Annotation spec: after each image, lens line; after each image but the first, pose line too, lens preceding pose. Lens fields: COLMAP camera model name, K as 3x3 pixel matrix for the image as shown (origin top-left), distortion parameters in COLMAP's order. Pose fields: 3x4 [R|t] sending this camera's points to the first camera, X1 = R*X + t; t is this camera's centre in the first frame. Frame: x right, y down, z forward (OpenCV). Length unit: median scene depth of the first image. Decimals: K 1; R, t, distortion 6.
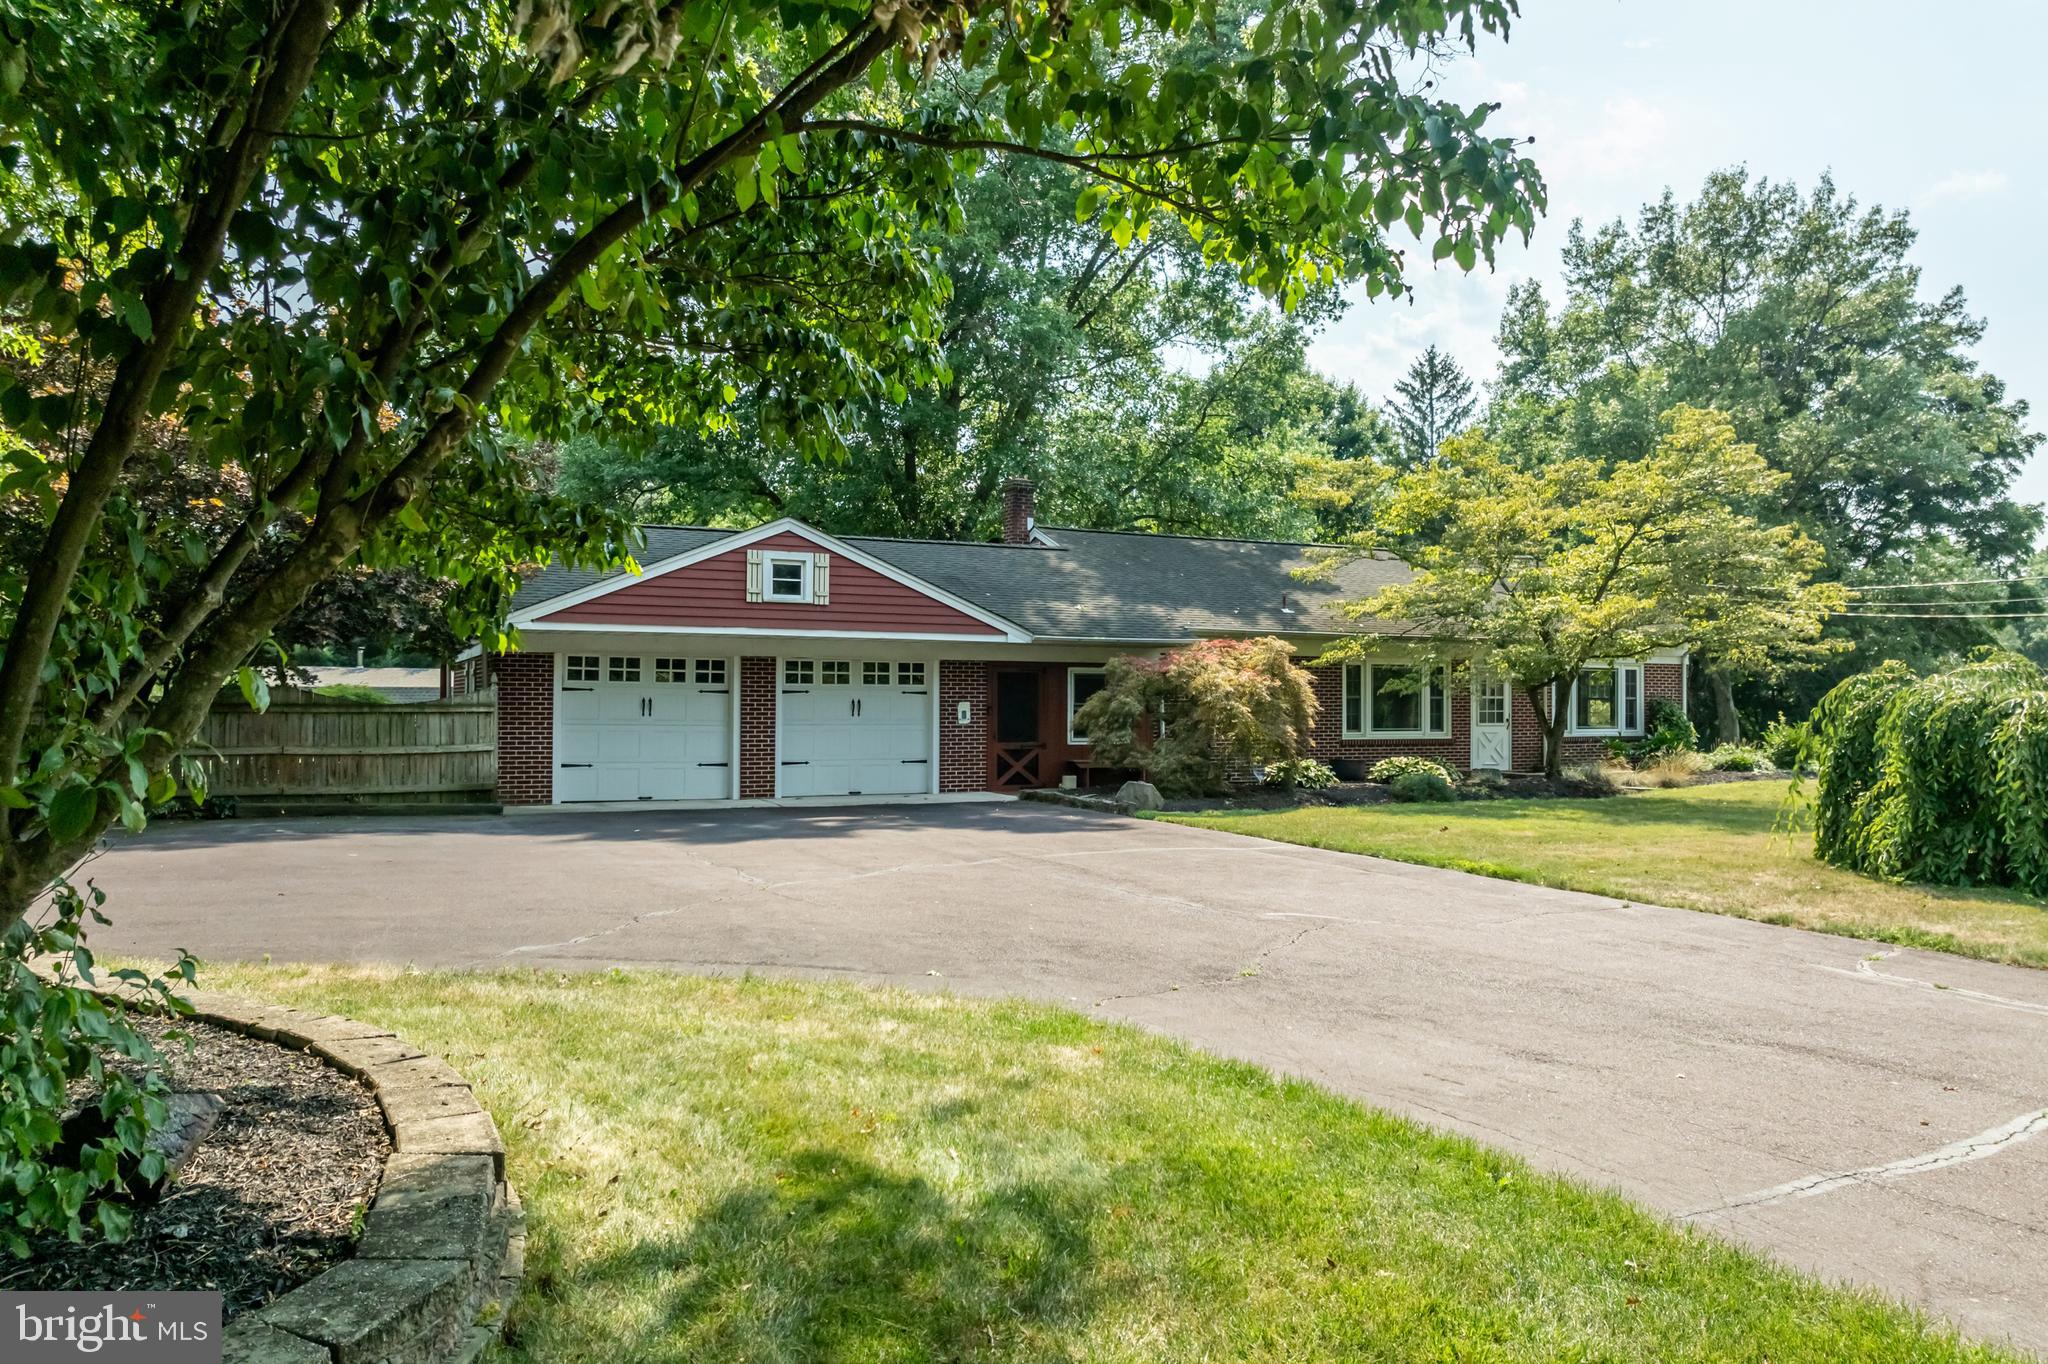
lens RADIAL K [[1444.2, 0, 1024.0], [0, 1444.2, 682.0], [0, 0, 1]] dist [-0.042601, 0.006671]
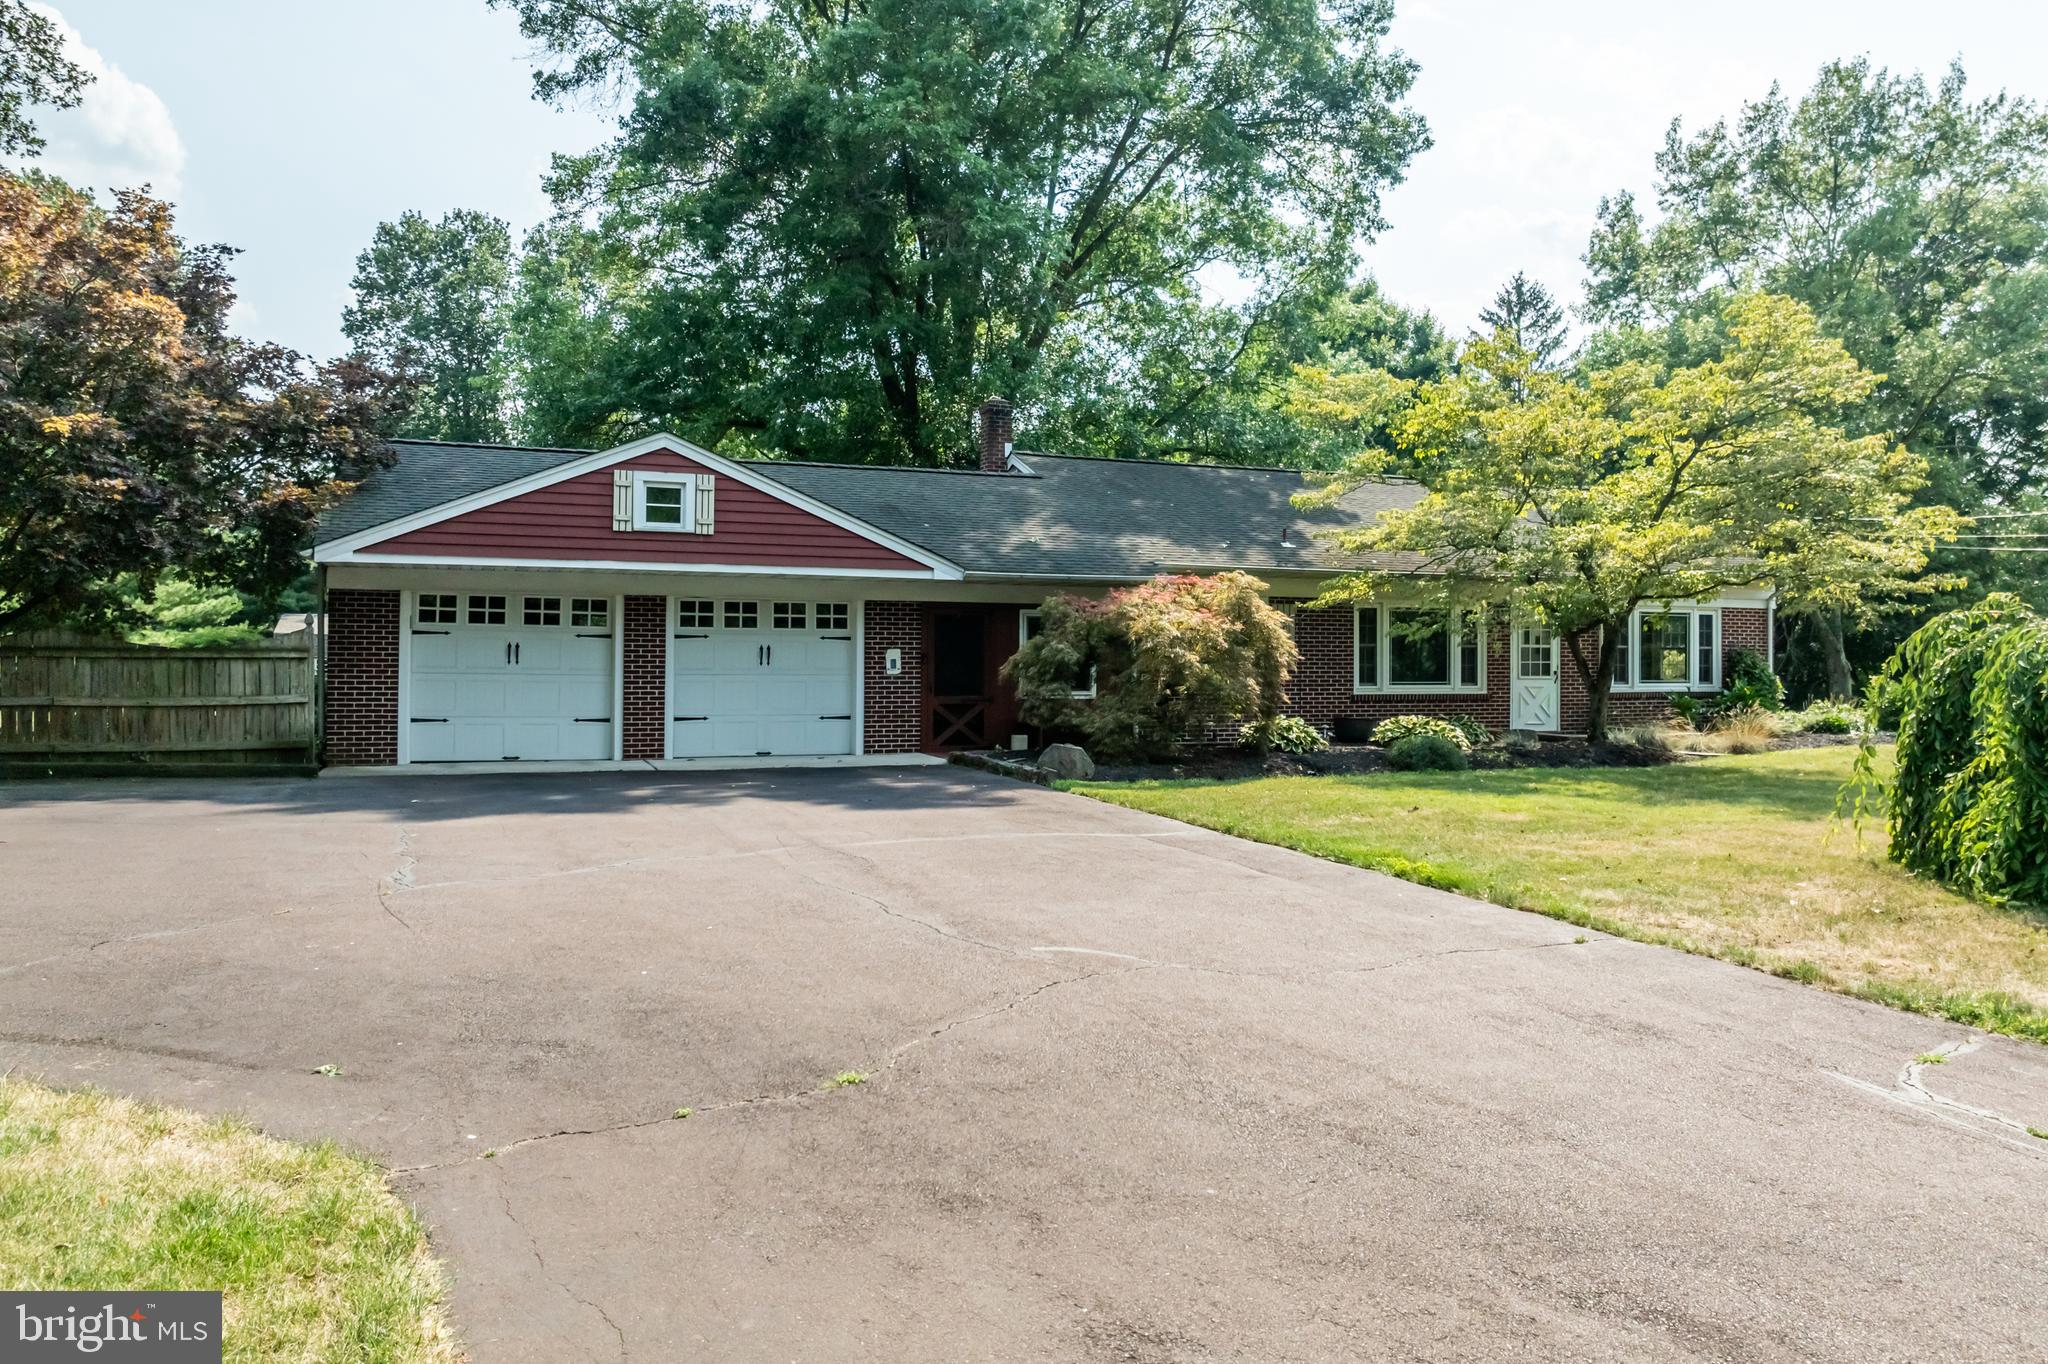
lens RADIAL K [[1443.2, 0, 1025.7], [0, 1443.2, 645.7], [0, 0, 1]] dist [-0.052883, 0.026969]
pose [[0.997283, 0.002406, -0.073630, 0.101496], [-0.001792, 0.999963, 0.008413, 0.004492], [0.073647, -0.008258, 0.997250, 0.146025]]
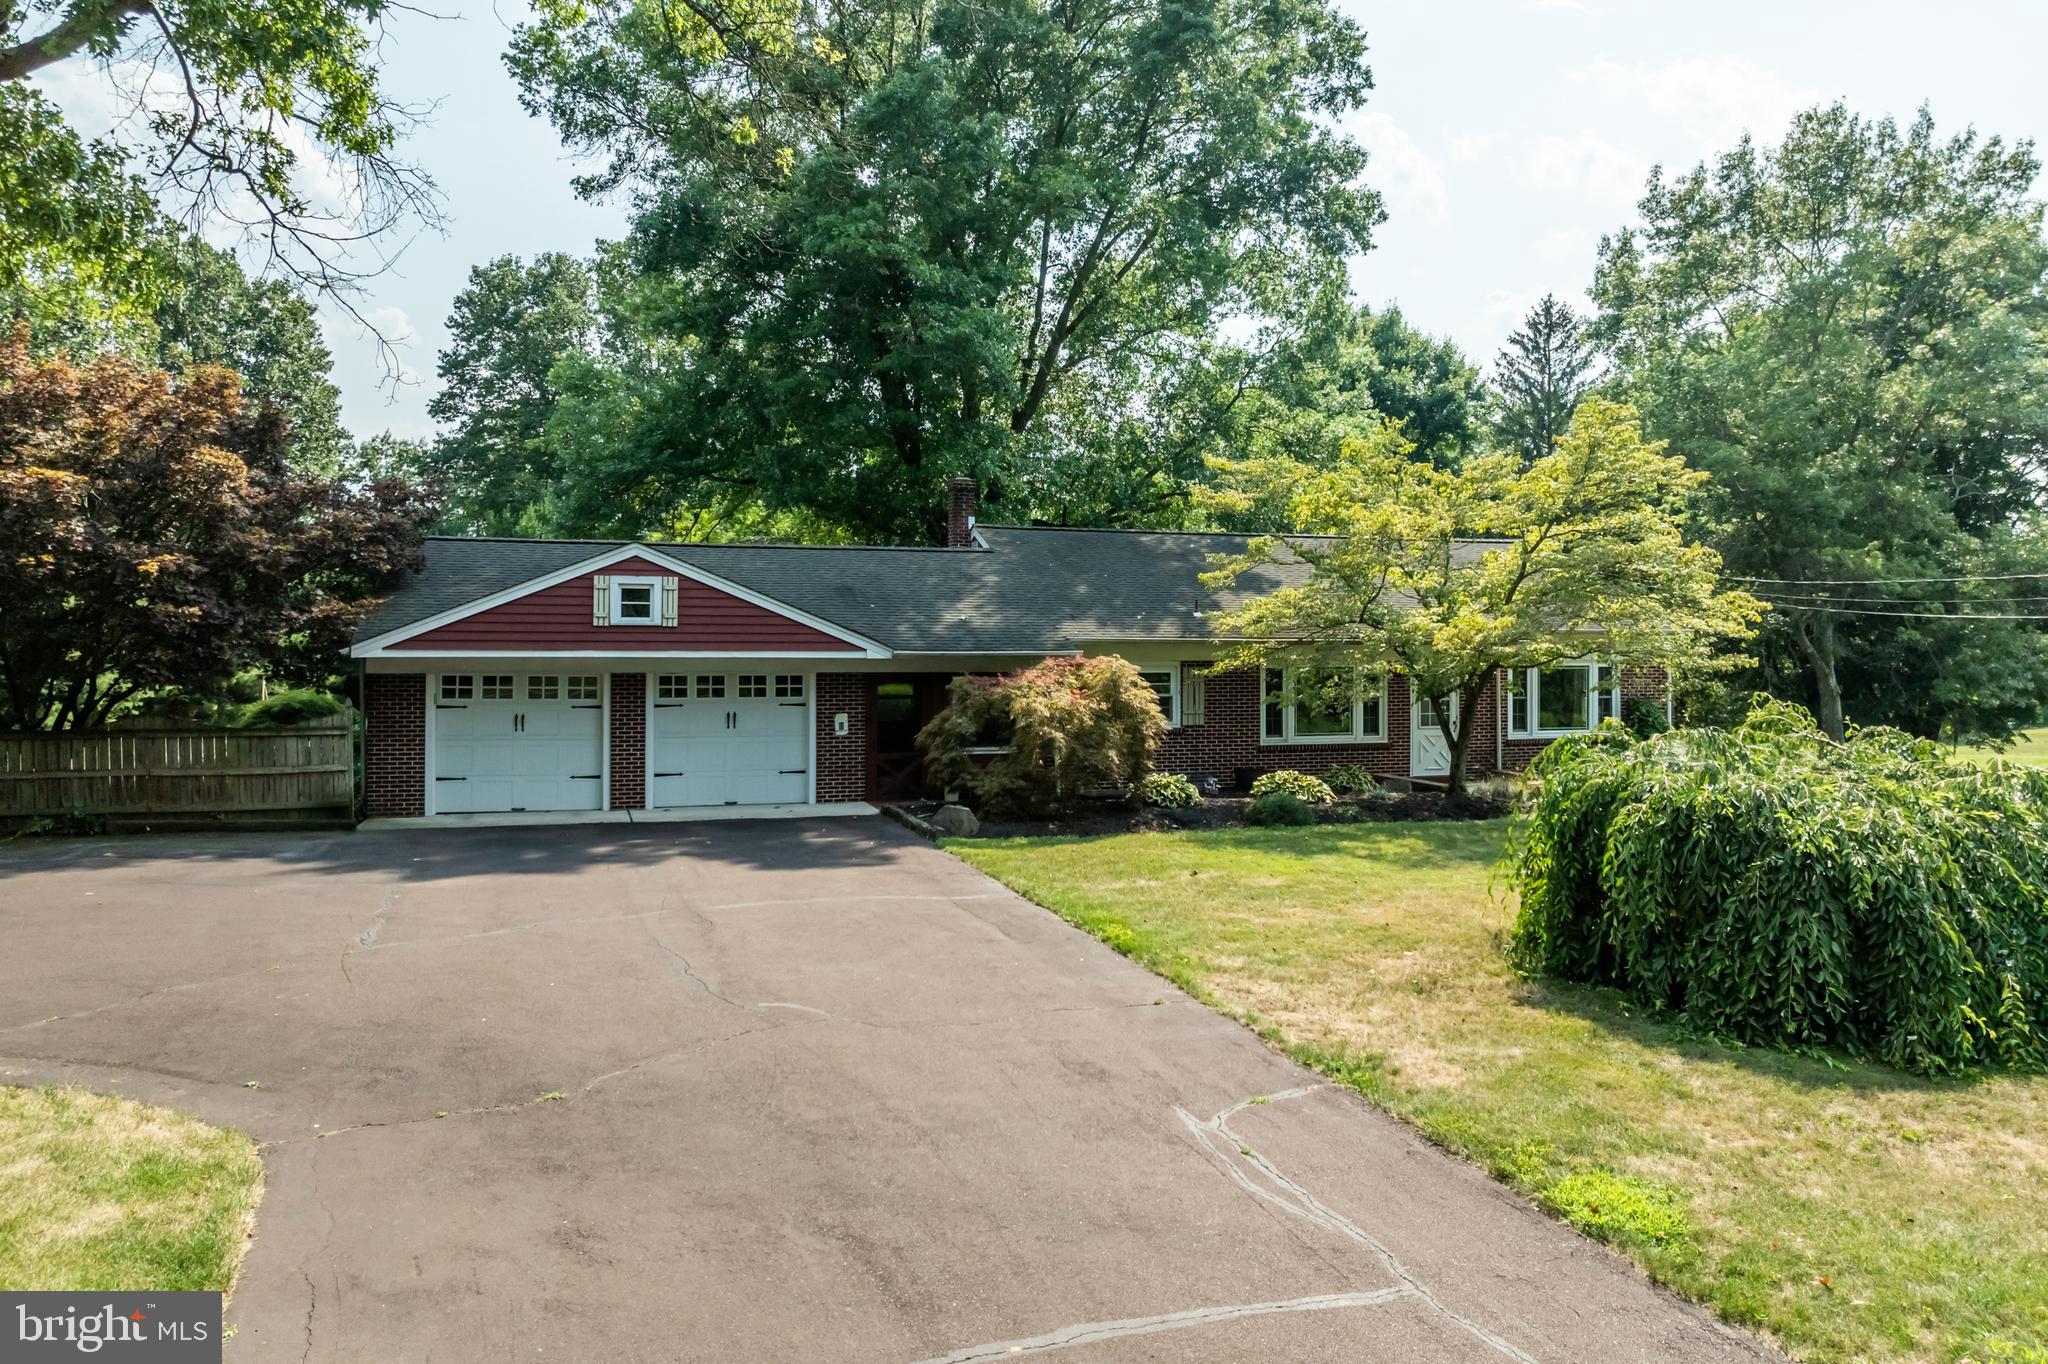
lens RADIAL K [[1443.6, 0, 1026.6], [0, 1443.6, 636.2], [0, 0, 1]] dist [-0.063269, 0.033726]
pose [[0.989567, -0.002371, -0.144056, 0.234876], [0.003675, 0.999955, 0.008792, -0.049265], [0.144029, -0.009230, 0.989530, 0.016355]]
